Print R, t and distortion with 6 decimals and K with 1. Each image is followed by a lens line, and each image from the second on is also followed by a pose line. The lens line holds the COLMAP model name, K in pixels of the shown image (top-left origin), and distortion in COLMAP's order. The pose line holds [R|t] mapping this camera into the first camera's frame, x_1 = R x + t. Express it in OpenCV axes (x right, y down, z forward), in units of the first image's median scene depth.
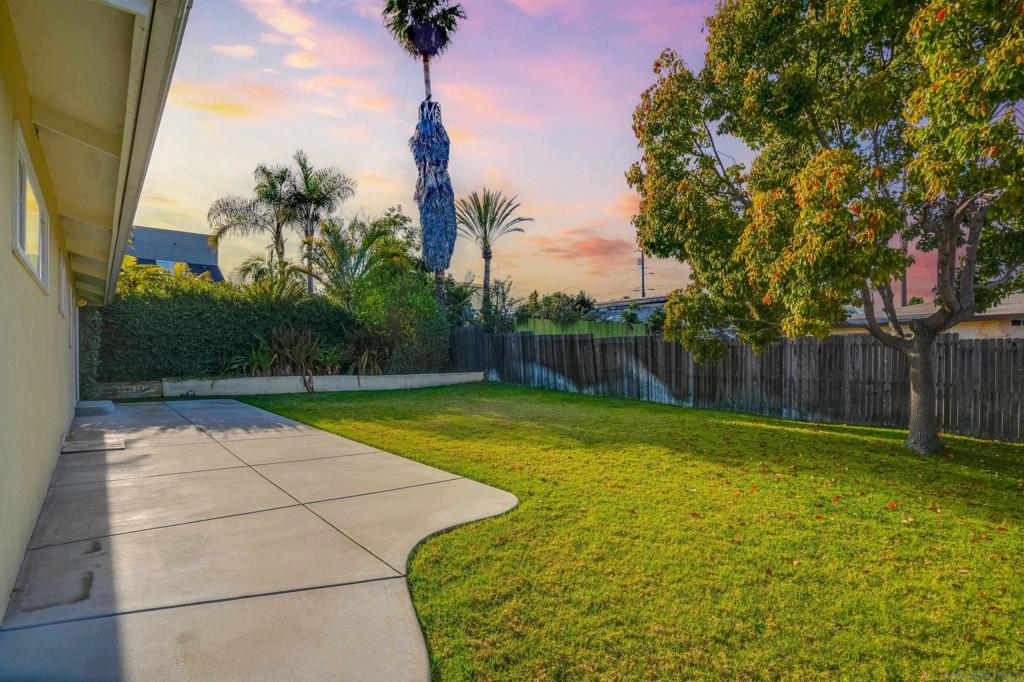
lens RADIAL K [[486.6, 0, 512.0], [0, 486.6, 341.0], [0, 0, 1]] dist [0.000222, -0.000072]
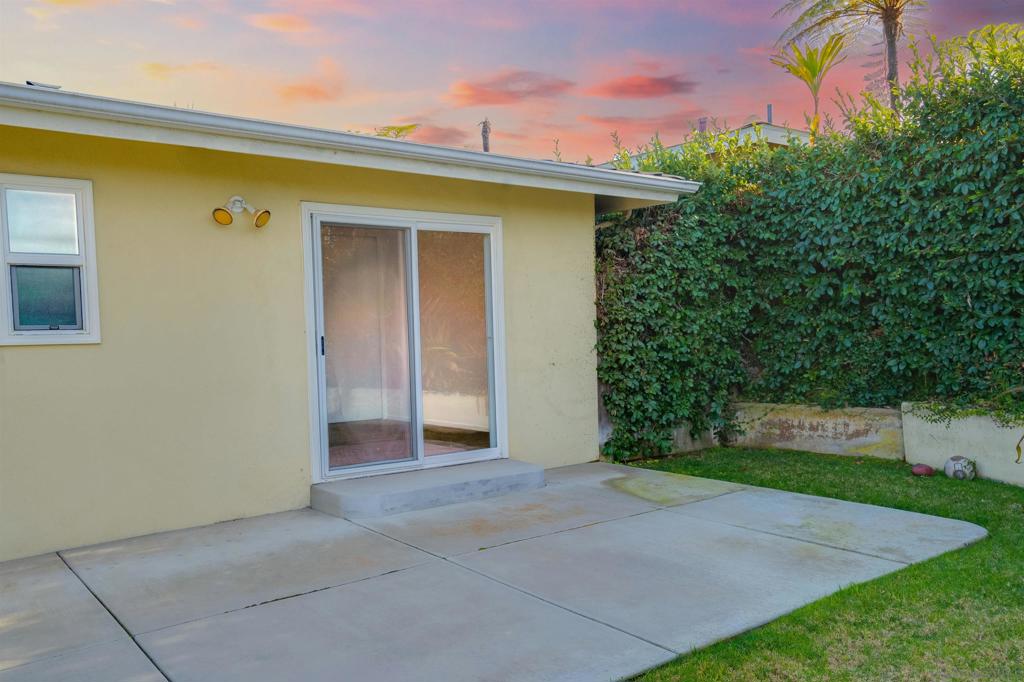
lens RADIAL K [[820.2, 0, 512.0], [0, 820.2, 341.0], [0, 0, 1]] dist [0.000397, 0.000583]
pose [[-0.044310, 0.000853, -0.999017, -0.189160], [0.038258, 0.999268, -0.000844, 0.029011], [0.998285, -0.038258, -0.044310, 0.766227]]
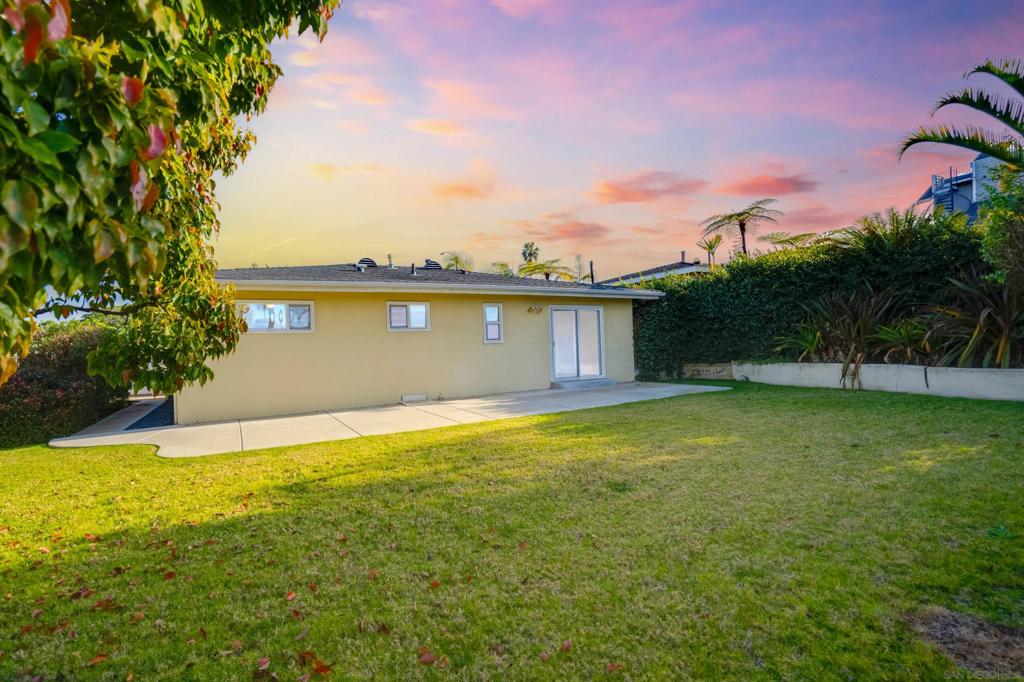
lens RADIAL K [[486.6, 0, 512.0], [0, 486.6, 341.0], [0, 0, 1]] dist [0.000222, -0.000072]
pose [[-0.209389, -0.019253, -0.977643, 0.313476], [0.043043, 0.998656, -0.028886, 0.045252], [0.976885, -0.048130, -0.208278, 0.762316]]
